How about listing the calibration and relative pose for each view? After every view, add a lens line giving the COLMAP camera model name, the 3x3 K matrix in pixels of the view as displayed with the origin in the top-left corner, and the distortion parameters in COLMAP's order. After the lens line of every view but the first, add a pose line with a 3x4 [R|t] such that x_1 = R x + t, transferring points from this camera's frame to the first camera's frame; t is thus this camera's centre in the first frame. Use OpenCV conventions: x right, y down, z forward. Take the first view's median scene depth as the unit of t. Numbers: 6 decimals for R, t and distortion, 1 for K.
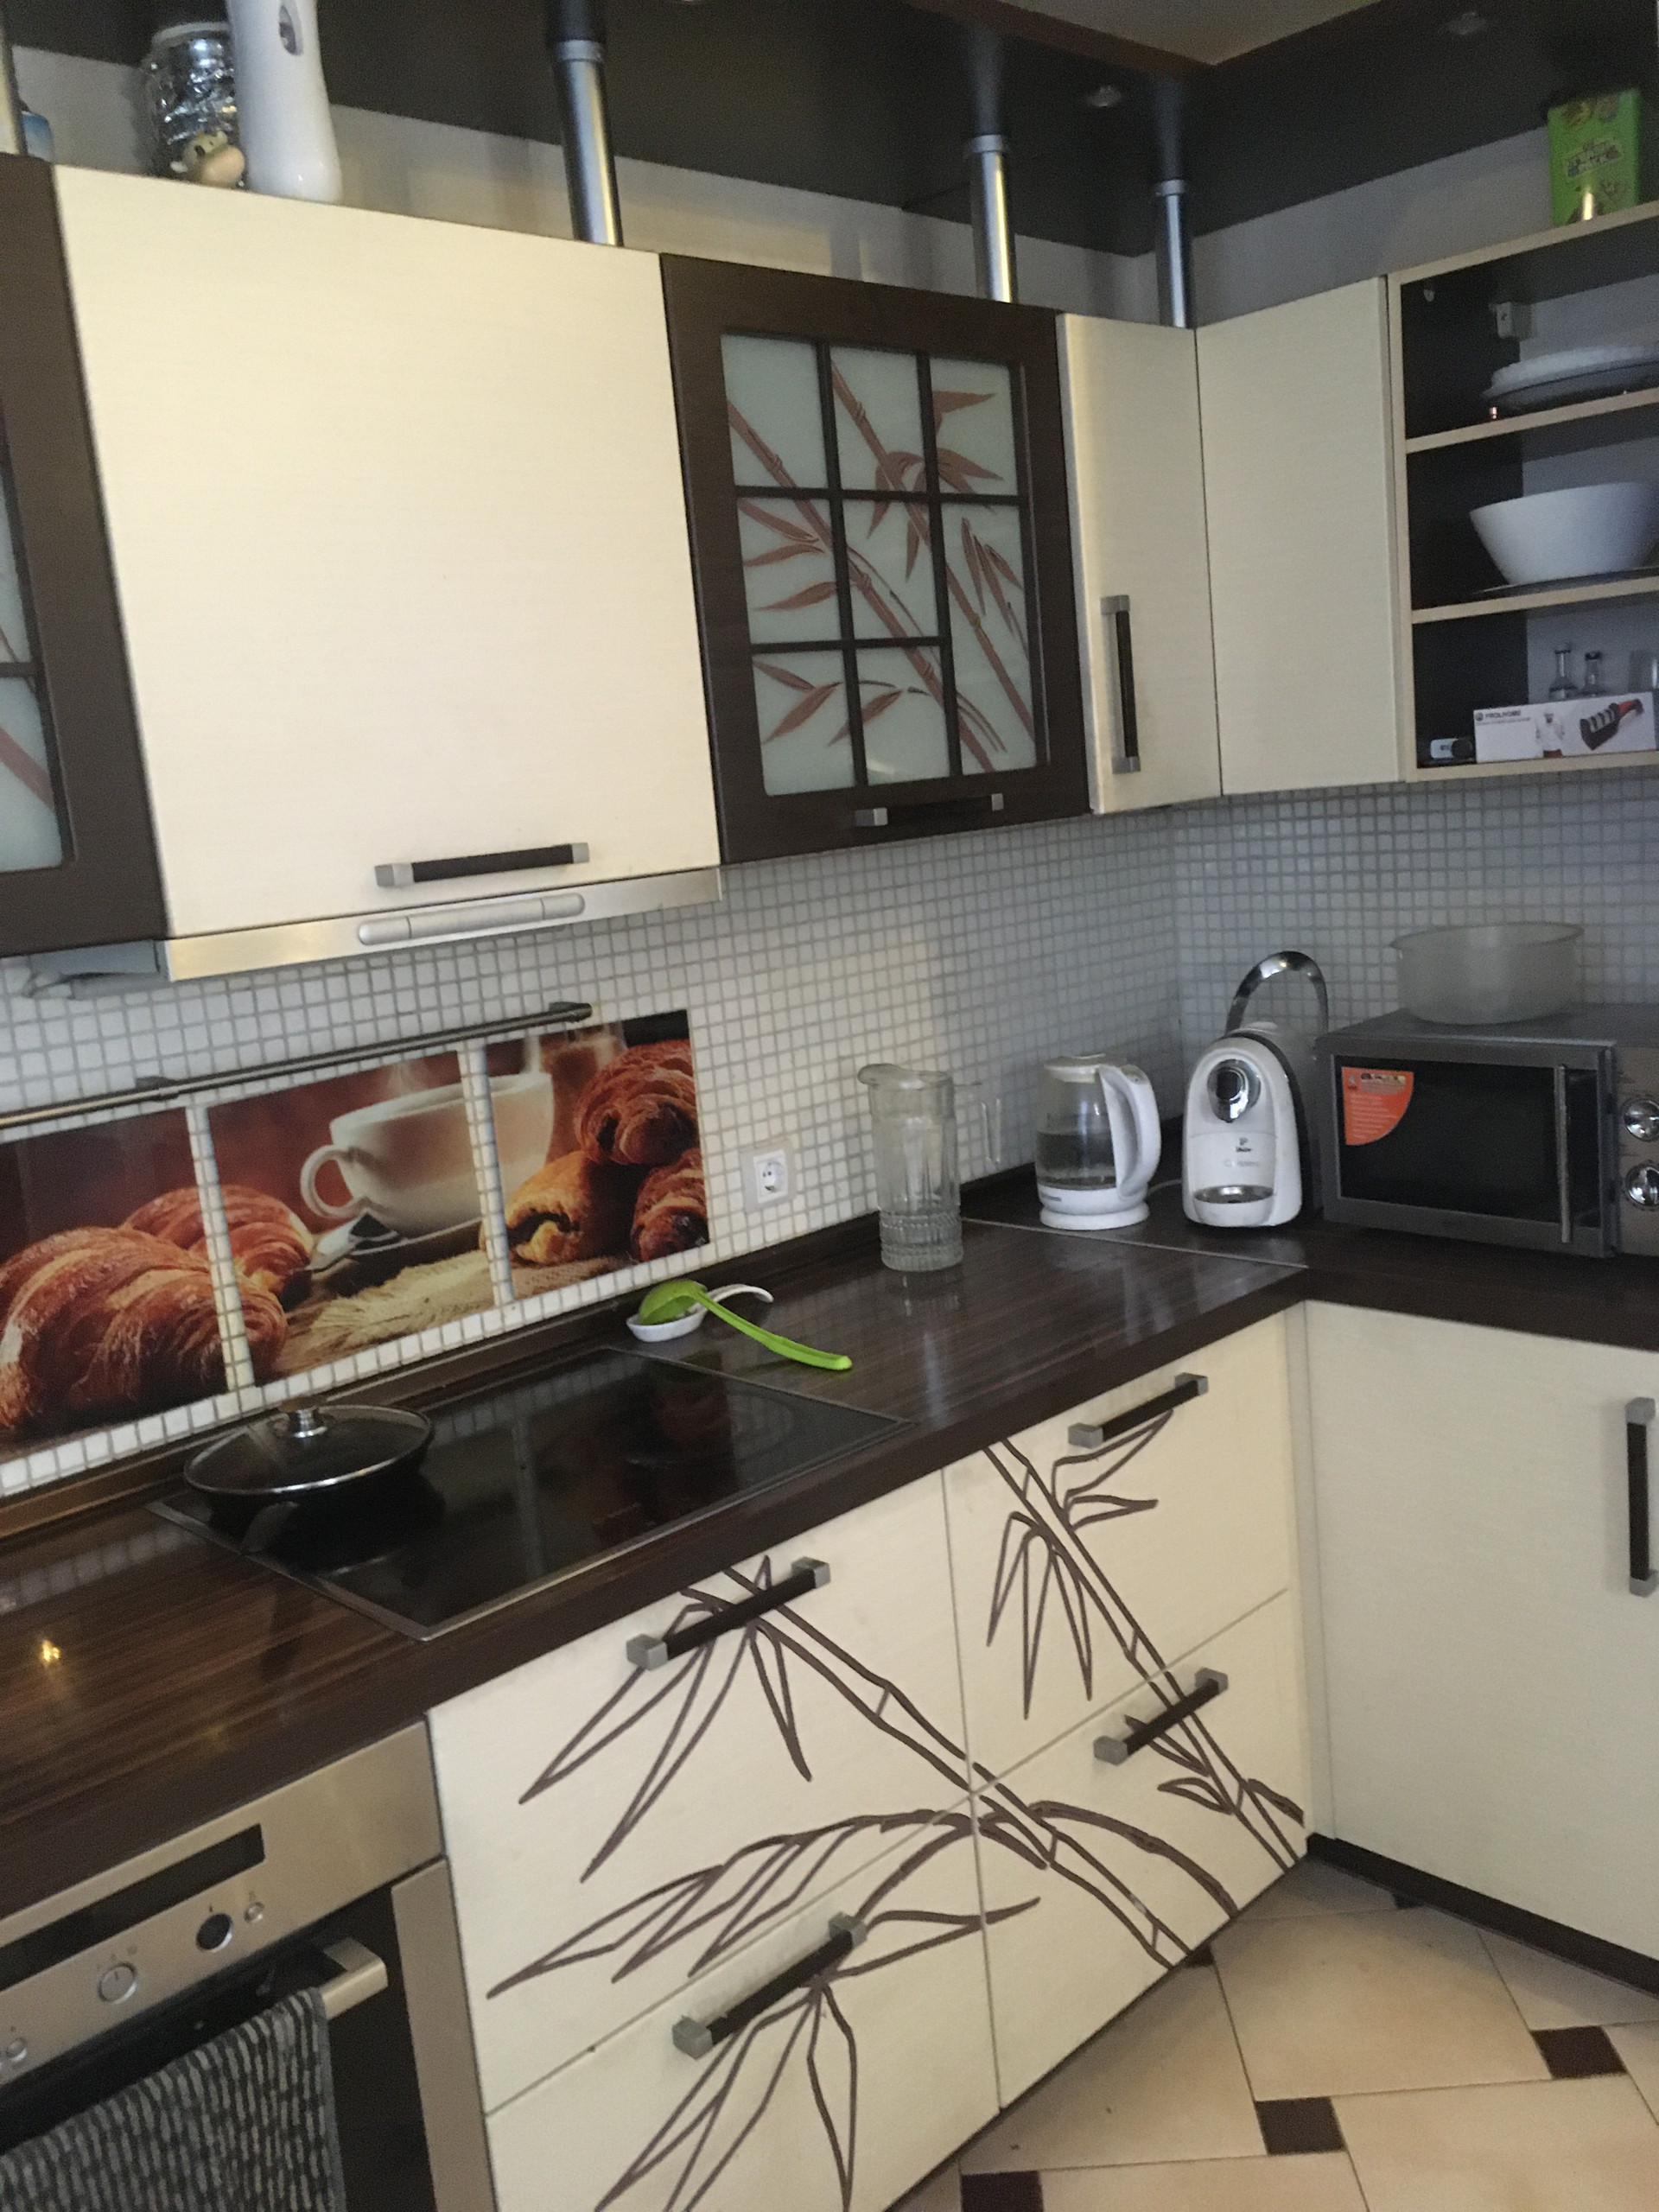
lens RADIAL K [[1888.8, 0, 831.6], [0, 1888.8, 1104.7], [0, 0, 1]] dist [0.064146, -0.097219]
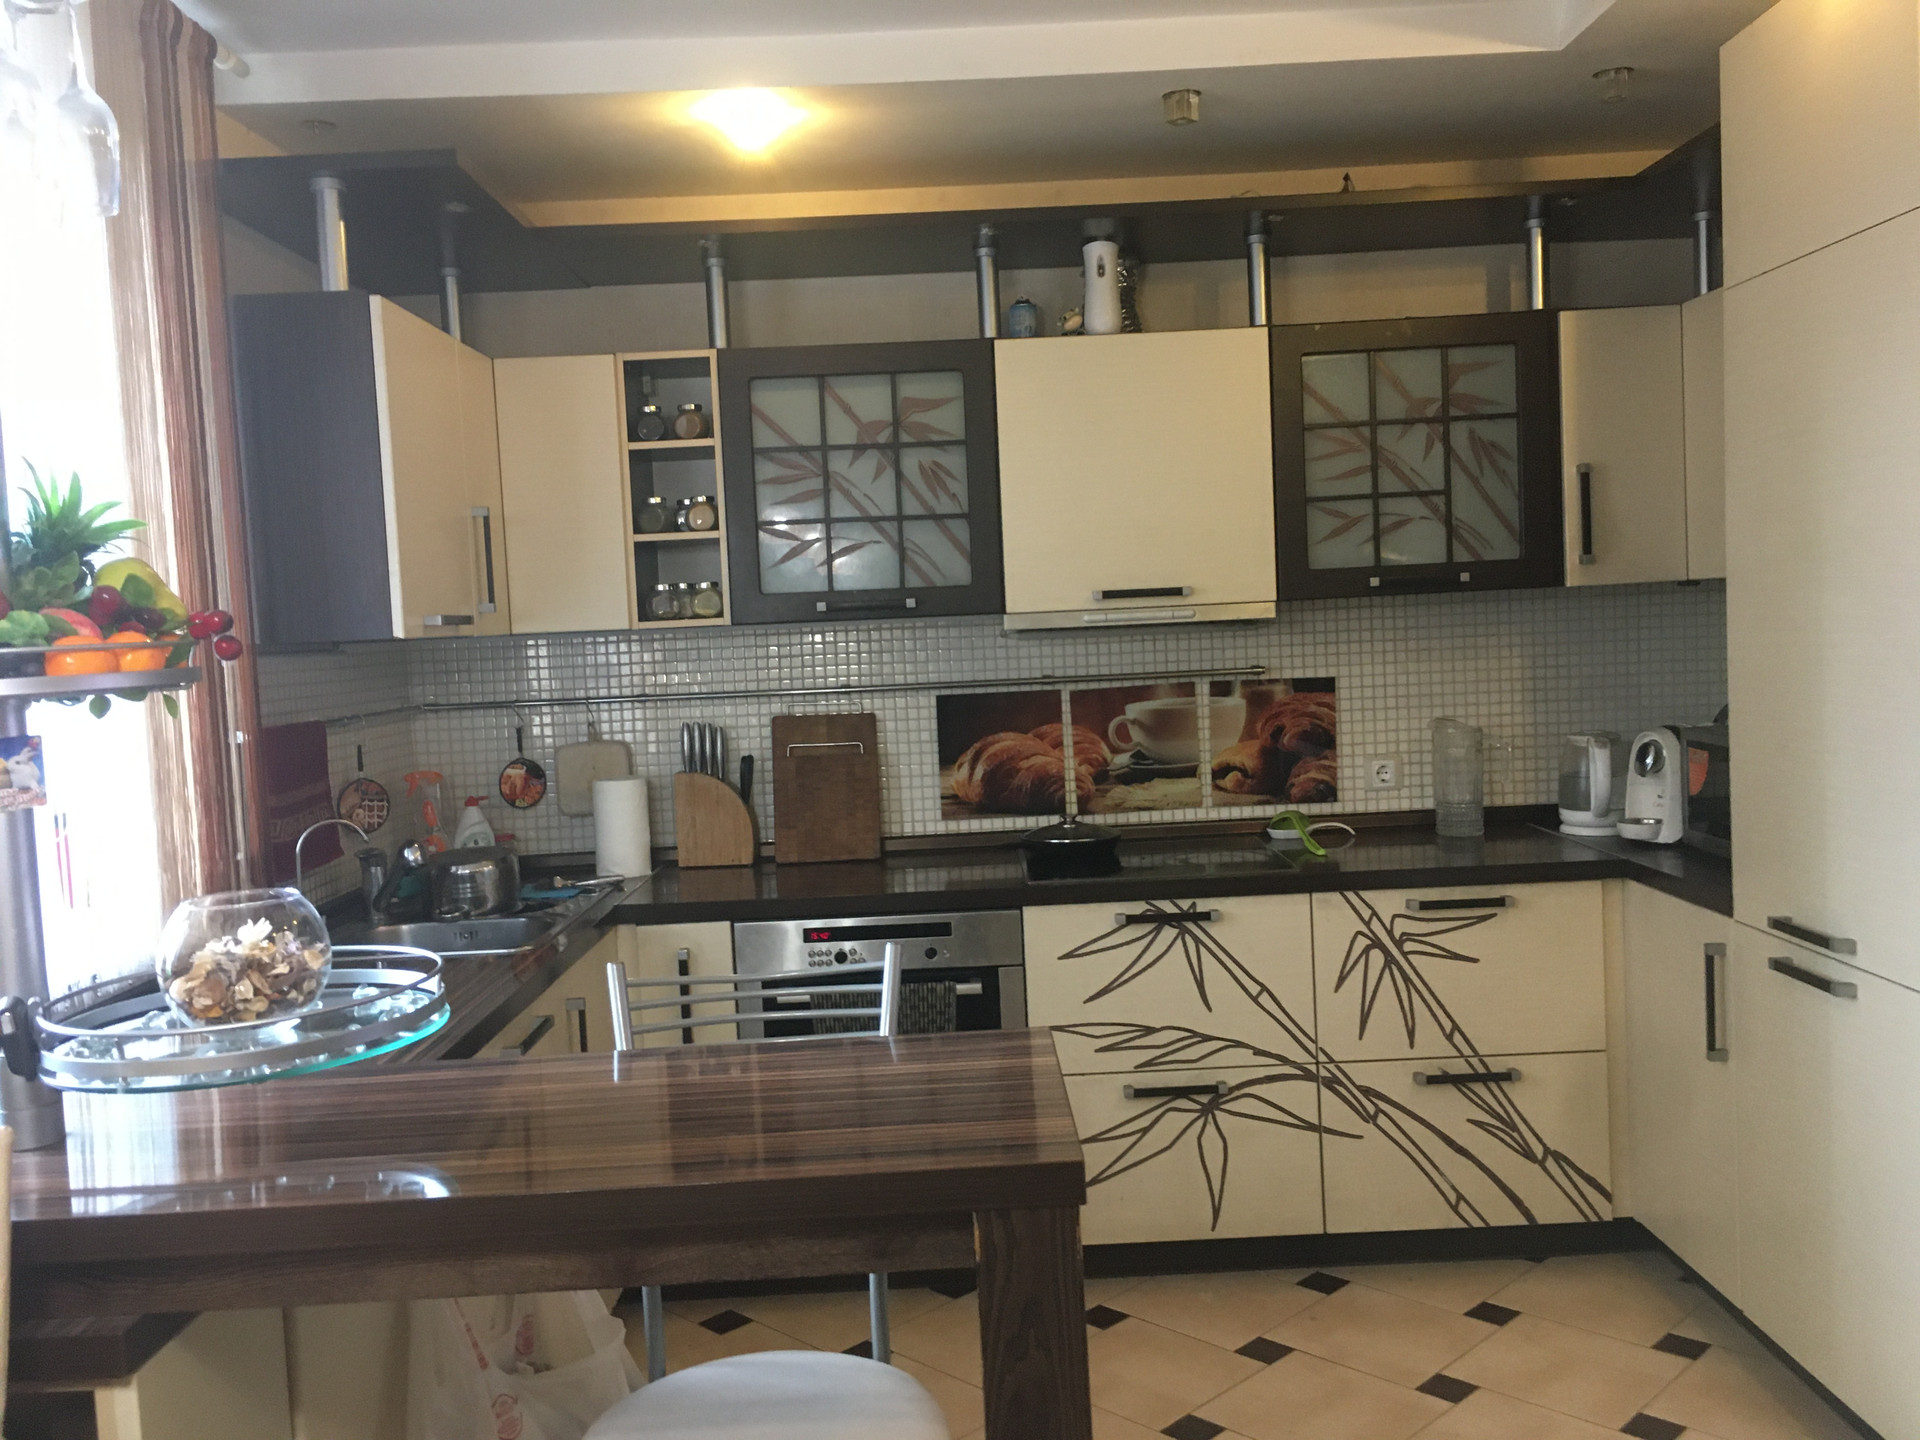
lens RADIAL K [[1639.4, 0, 958.2], [0, 1639.4, 717.4], [0, 0, 1]] dist [0.064146, -0.097219]
pose [[0.726685, 0.104152, -0.679030, 0.896624], [-0.140449, 0.990087, 0.001558, 0.047273], [0.672461, 0.094237, 0.734109, -0.548191]]
